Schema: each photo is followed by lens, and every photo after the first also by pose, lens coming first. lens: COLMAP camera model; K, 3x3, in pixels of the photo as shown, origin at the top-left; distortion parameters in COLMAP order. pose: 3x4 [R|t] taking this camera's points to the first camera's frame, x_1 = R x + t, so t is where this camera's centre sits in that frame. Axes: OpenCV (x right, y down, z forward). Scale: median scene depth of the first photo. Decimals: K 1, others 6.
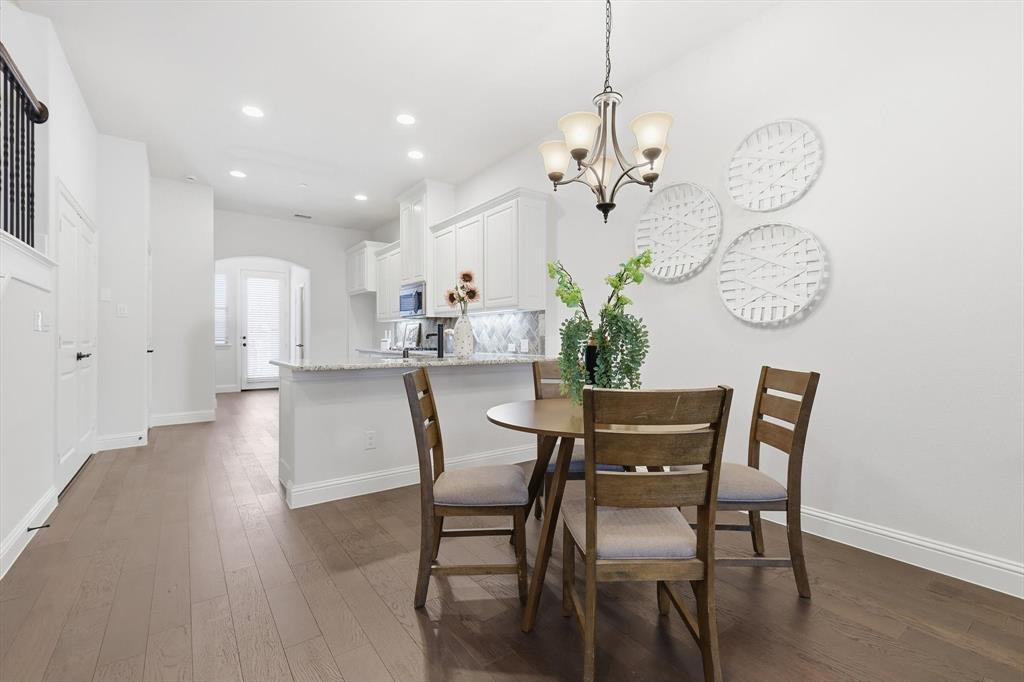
lens RADIAL K [[457.2, 0, 510.0], [0, 457.2, 335.4], [0, 0, 1]] dist [0.000798, -0.000006]
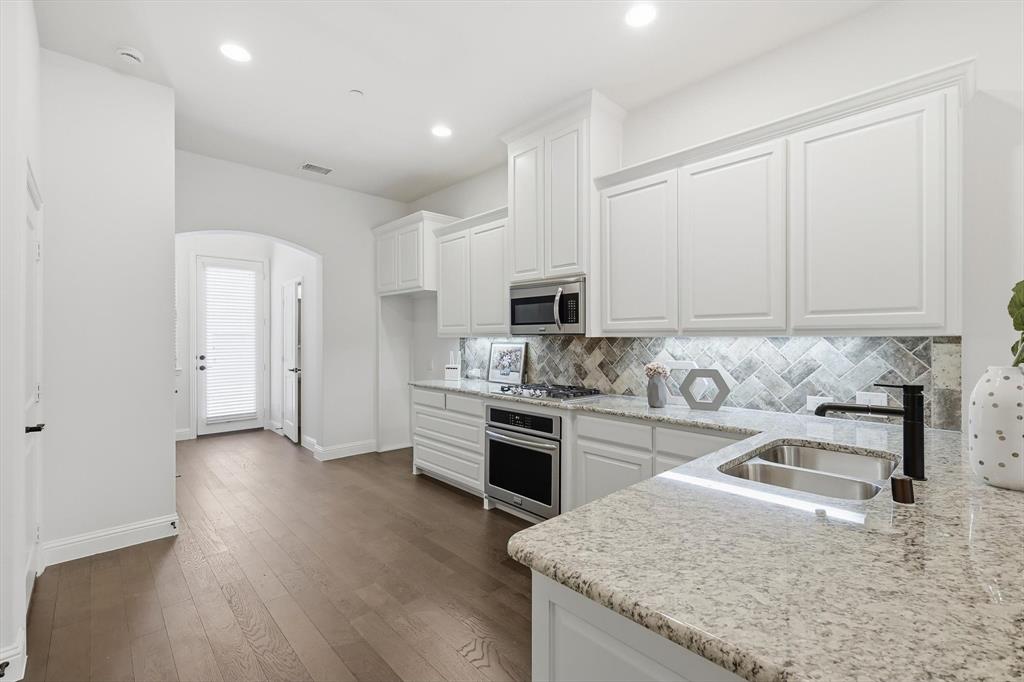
lens RADIAL K [[455.7, 0, 512.9], [0, 455.7, 336.5], [0, 0, 1]] dist [0.001317, 0.000084]
pose [[0.991813, -0.001028, 0.127694, -0.347788], [0.000559, 0.999993, 0.003705, -0.044436], [-0.127697, -0.003603, 0.991807, 0.453892]]
